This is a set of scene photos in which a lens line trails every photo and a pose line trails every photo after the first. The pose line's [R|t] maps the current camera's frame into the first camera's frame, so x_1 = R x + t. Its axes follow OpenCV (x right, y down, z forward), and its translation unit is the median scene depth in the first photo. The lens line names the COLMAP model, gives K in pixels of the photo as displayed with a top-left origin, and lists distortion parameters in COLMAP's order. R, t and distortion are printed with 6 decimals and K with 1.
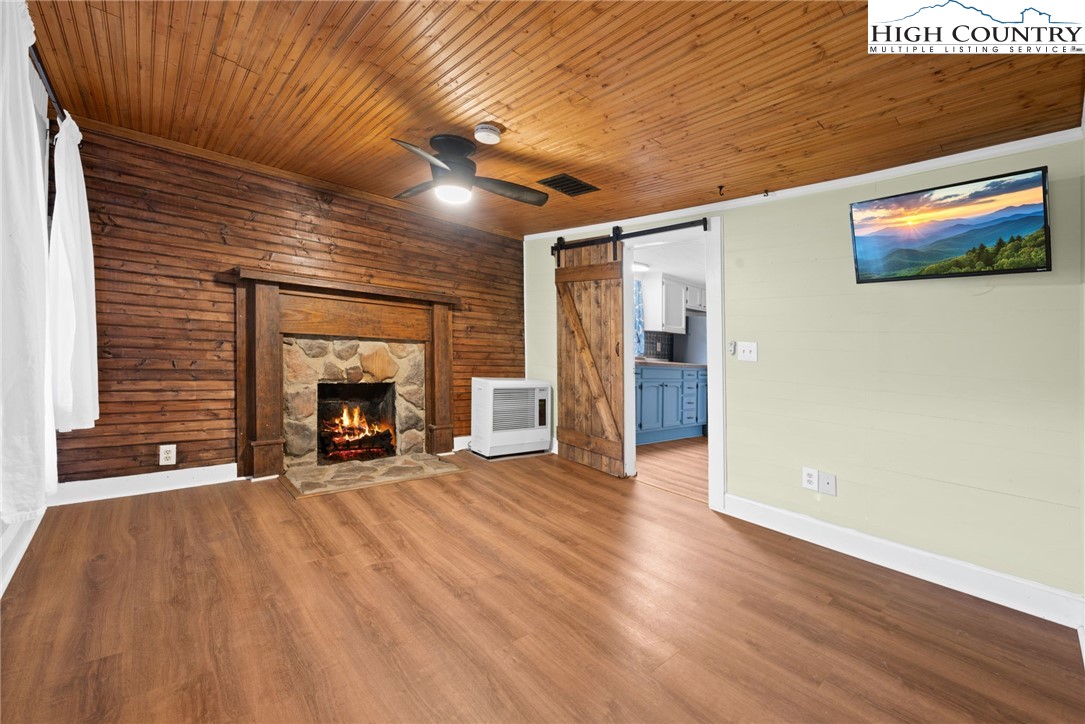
lens RADIAL K [[481.1, 0, 568.2], [0, 481.1, 370.5], [0, 0, 1]] dist [0.001652, 0.000187]
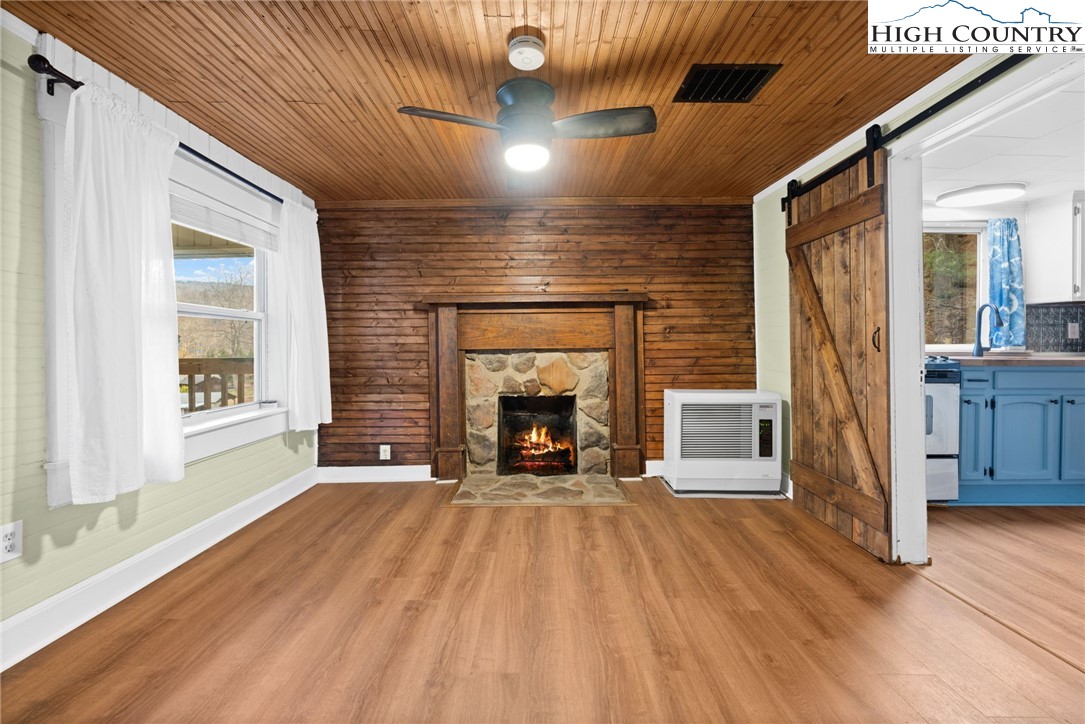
lens RADIAL K [[449.4, 0, 542.7], [0, 449.4, 391.1], [0, 0, 1]] dist [-0.000408, -0.000054]
pose [[0.703141, -0.001477, -0.711049, 0.247311], [0.017698, 0.999724, 0.015424, 0.002565], [0.710830, -0.023430, 0.702973, 0.404558]]
